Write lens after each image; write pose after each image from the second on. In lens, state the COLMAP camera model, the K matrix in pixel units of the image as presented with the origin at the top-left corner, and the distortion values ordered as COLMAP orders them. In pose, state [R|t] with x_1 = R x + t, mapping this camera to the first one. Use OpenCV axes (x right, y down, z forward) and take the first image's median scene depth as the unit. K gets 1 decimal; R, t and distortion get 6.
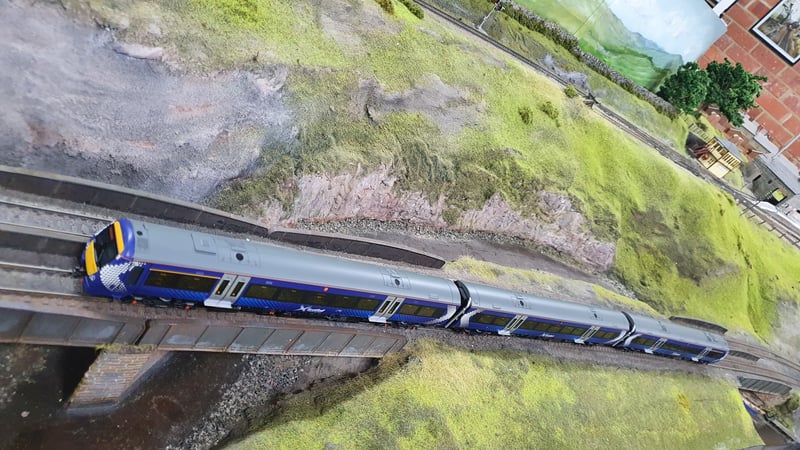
lens RADIAL K [[643.5, 0, 400.0], [0, 643.5, 225.0], [0, 0, 1]] dist [0.048532, 0.005210]
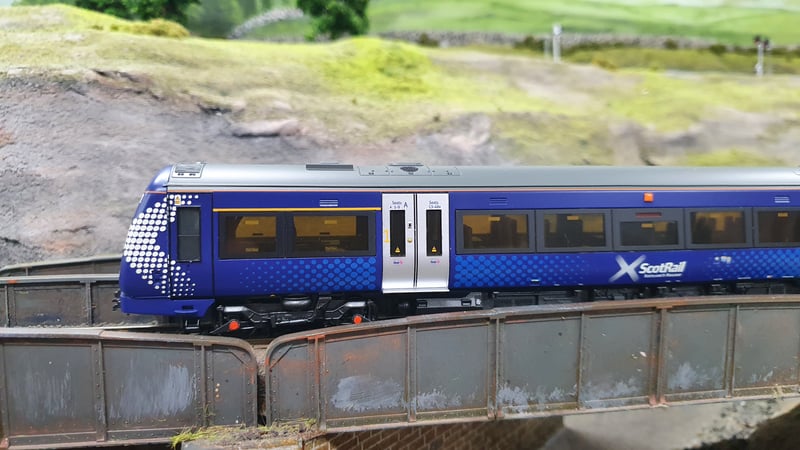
lens RADIAL K [[657.9, 0, 400.0], [0, 657.9, 225.0], [0, 0, 1]] dist [-0.018088, -0.007428]
pose [[0.769671, -0.558482, -0.309360, -0.121791], [0.294565, 0.740537, -0.604017, 0.334334], [0.566425, 0.373768, 0.734479, 0.619287]]
